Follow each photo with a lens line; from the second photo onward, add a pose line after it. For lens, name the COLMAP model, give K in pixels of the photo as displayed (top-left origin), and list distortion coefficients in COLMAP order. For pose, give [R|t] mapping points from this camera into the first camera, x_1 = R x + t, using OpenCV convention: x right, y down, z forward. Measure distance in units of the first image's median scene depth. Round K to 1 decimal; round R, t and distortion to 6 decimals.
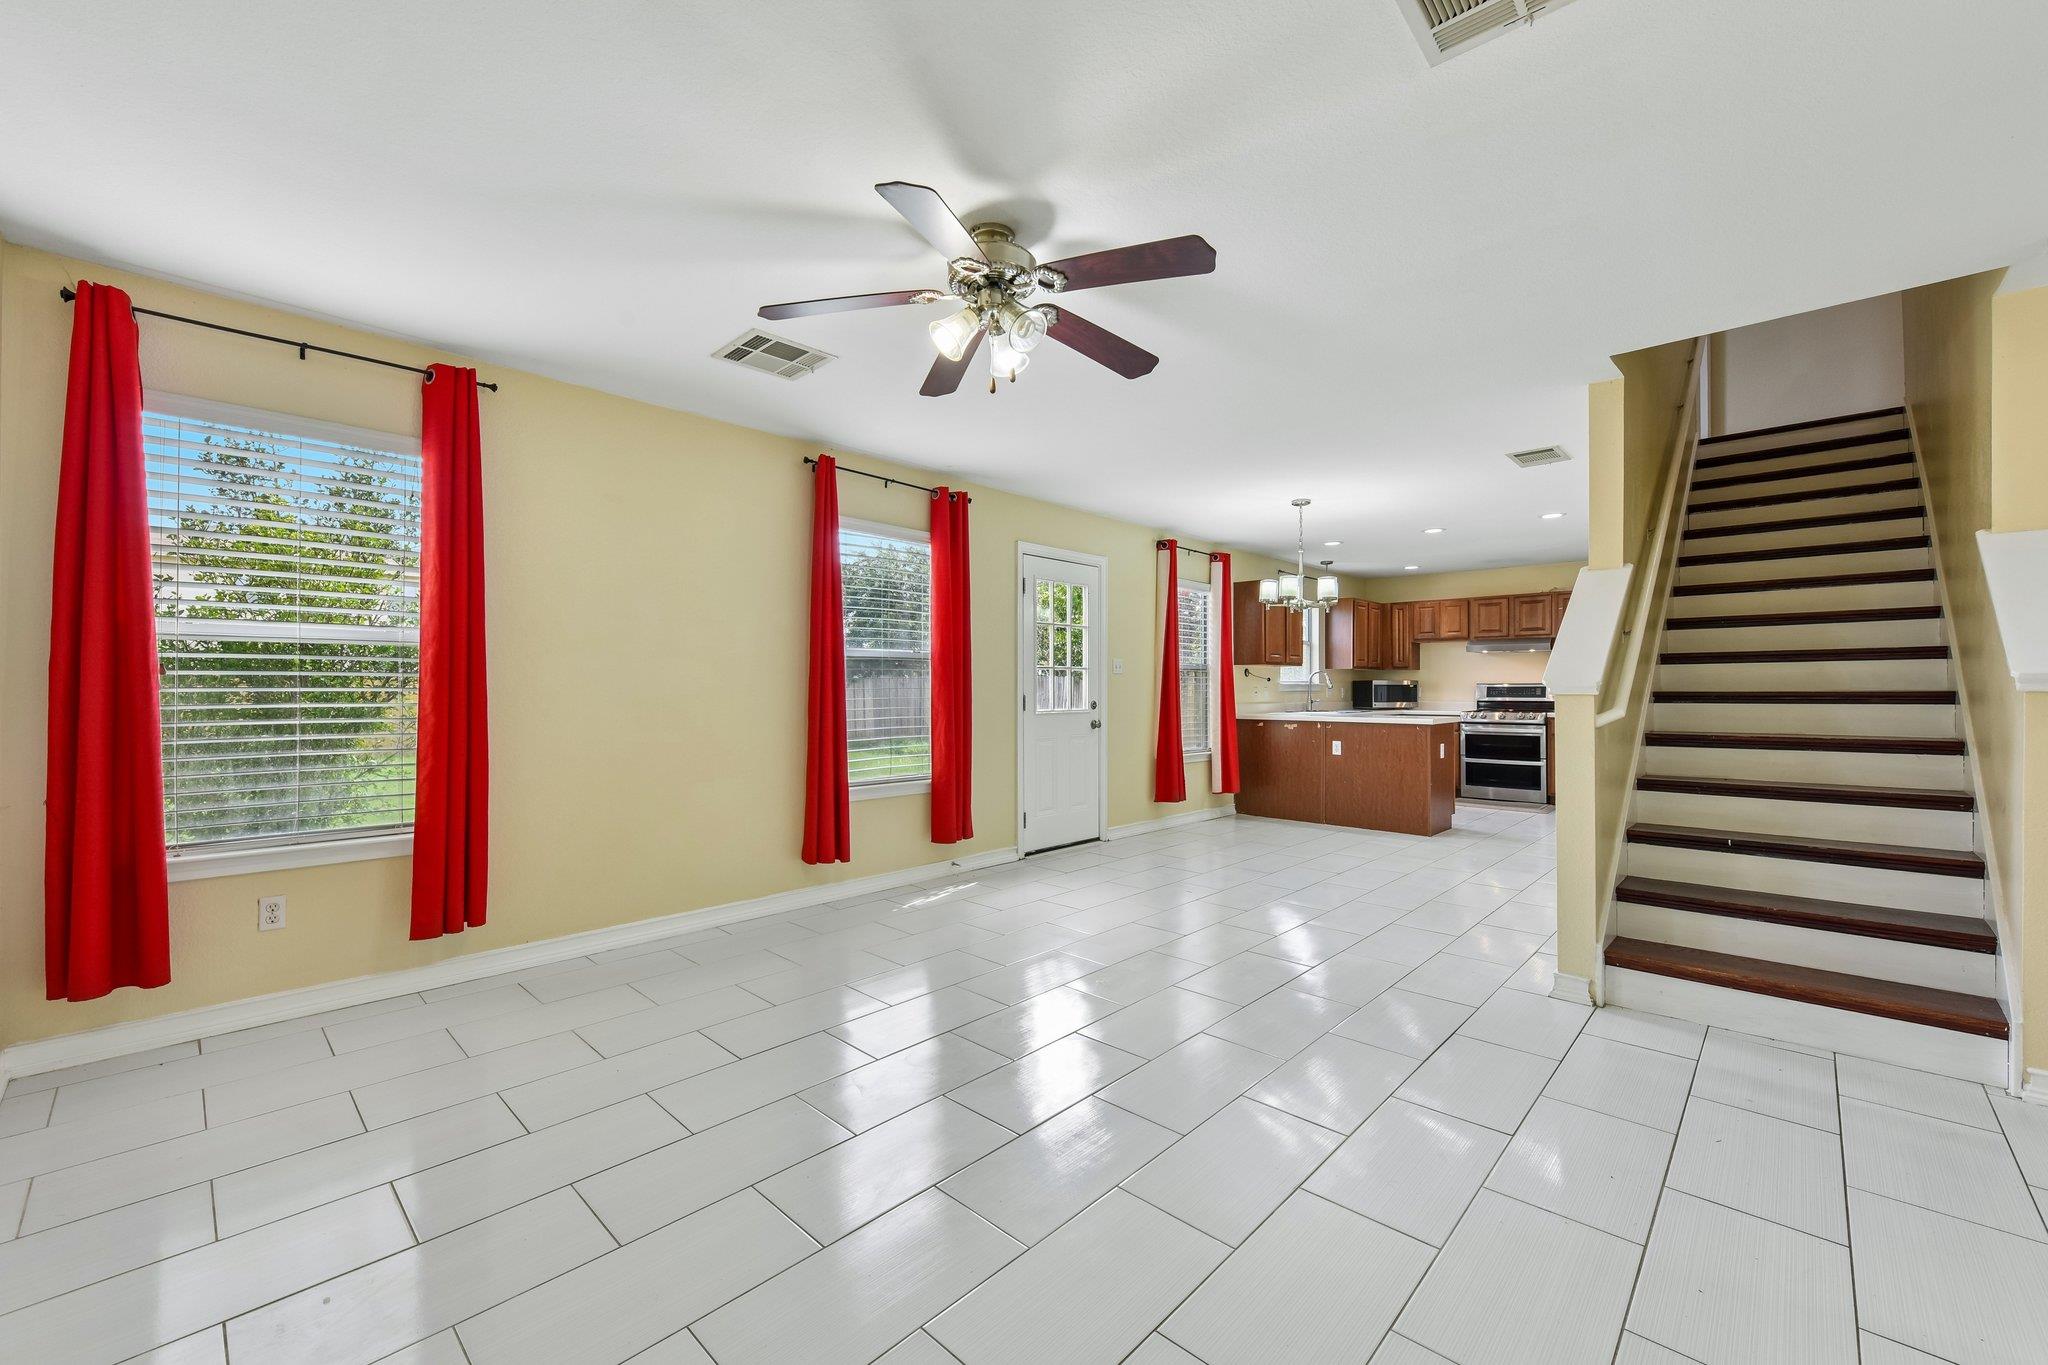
lens RADIAL K [[824.6, 0, 1030.4], [0, 824.6, 678.5], [0, 0, 1]] dist [-0.000837, -0.000097]
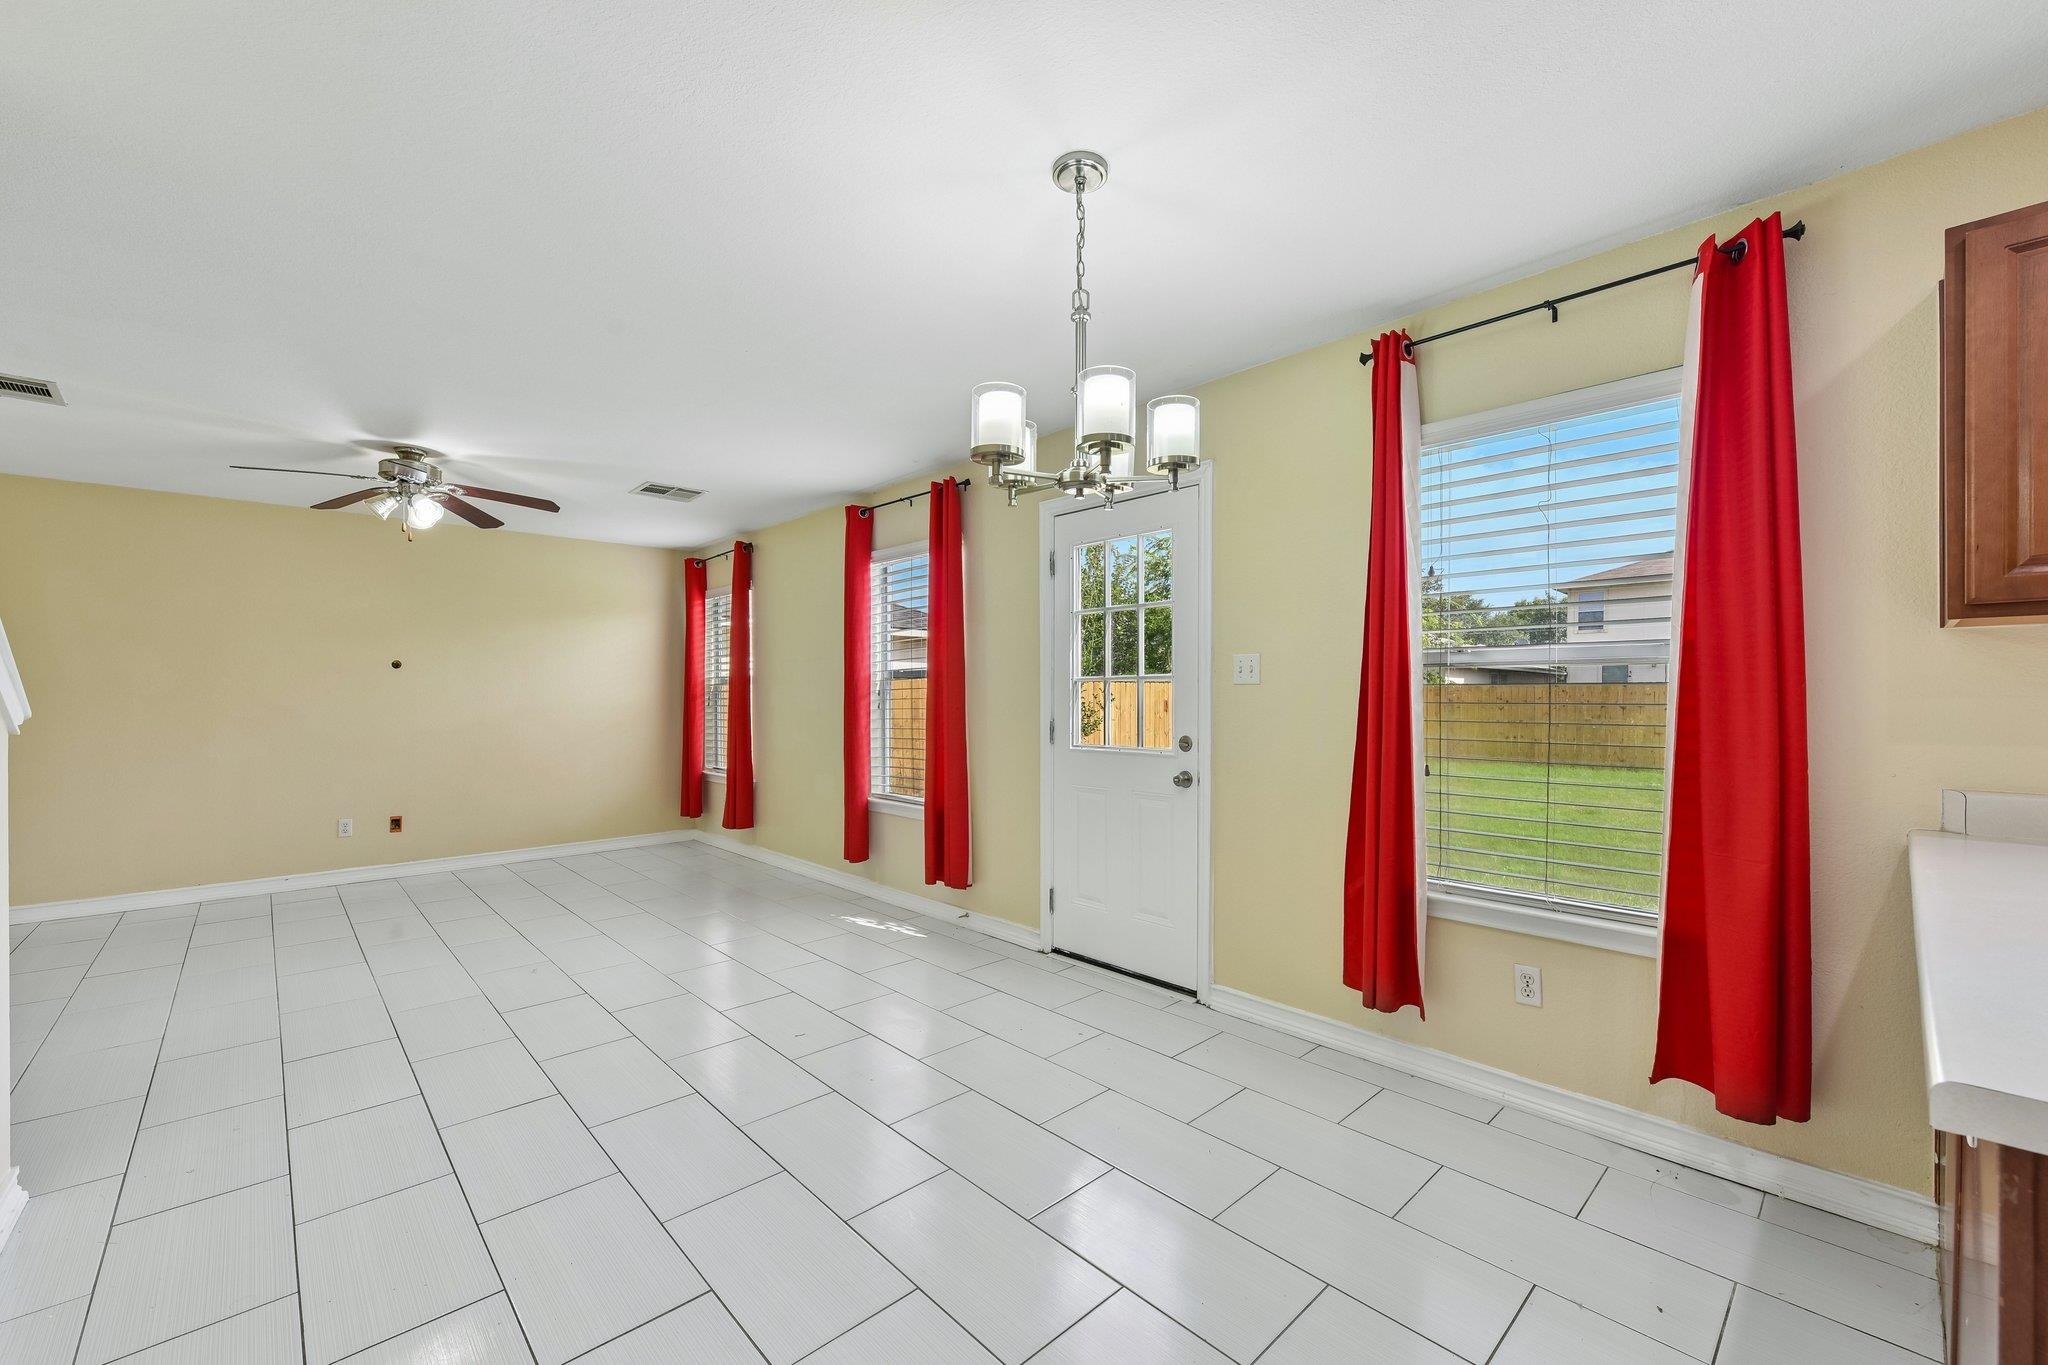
lens RADIAL K [[816.1, 0, 1039.4], [0, 816.1, 686.8], [0, 0, 1]] dist [-0.007191, -0.000376]
pose [[-0.050429, -0.011674, -0.998659, 0.508575], [0.007679, 0.999898, -0.012076, 0.000488], [0.998698, -0.008278, -0.050334, 0.766593]]
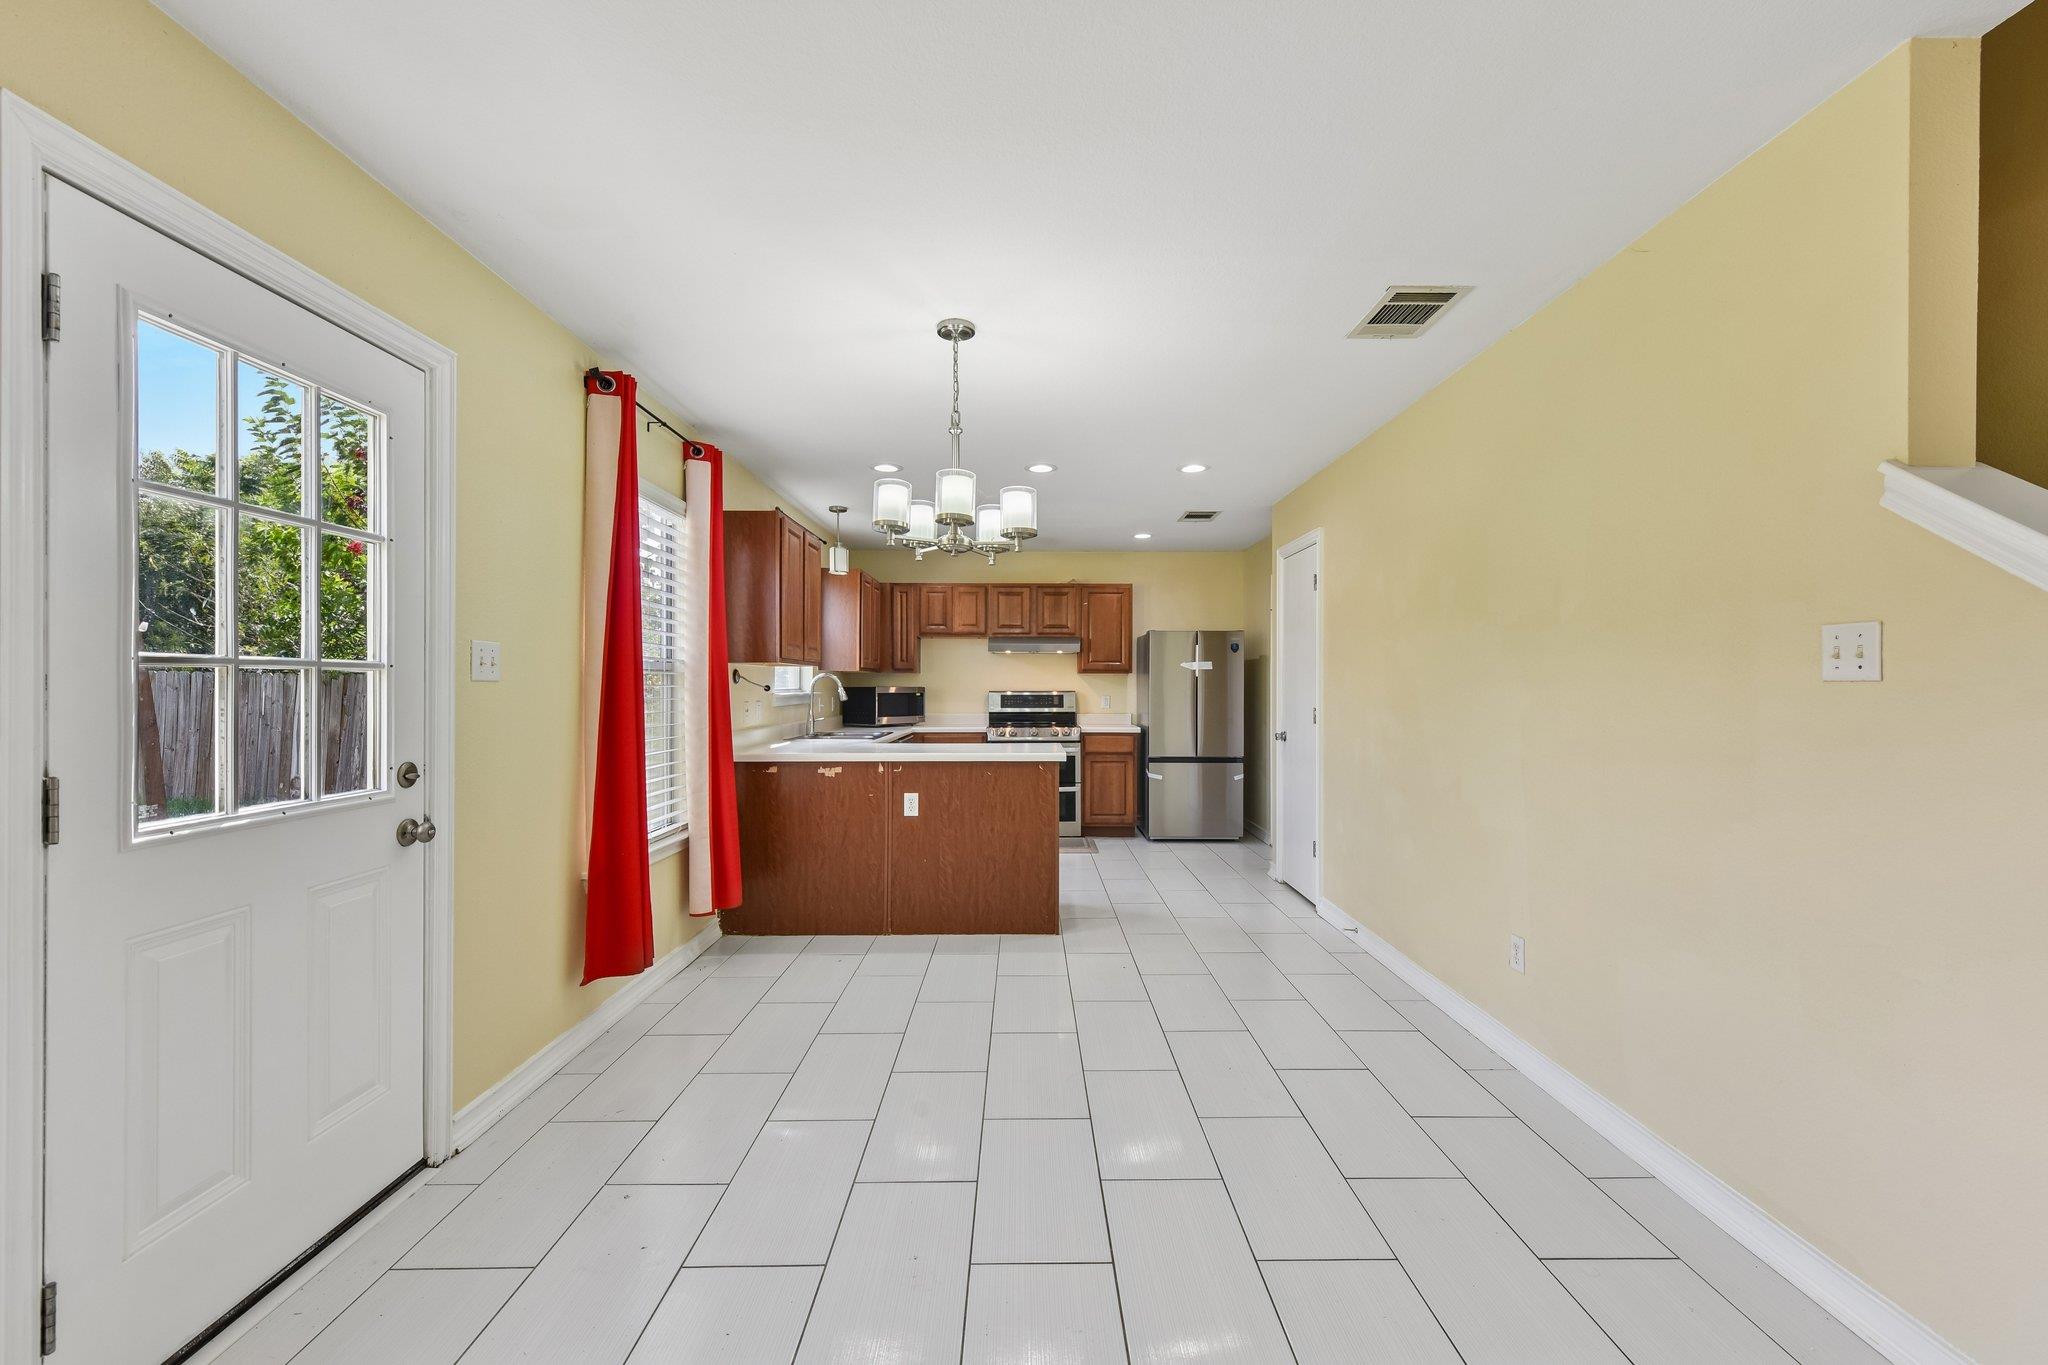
lens RADIAL K [[809.1, 0, 1033.2], [0, 809.1, 681.6], [0, 0, 1]] dist [-0.015068, -0.000332]
pose [[0.719223, 0.004246, 0.694766, 0.027846], [-0.007724, 0.999968, 0.001884, -0.006214], [-0.694736, -0.006721, 0.719233, 0.488805]]
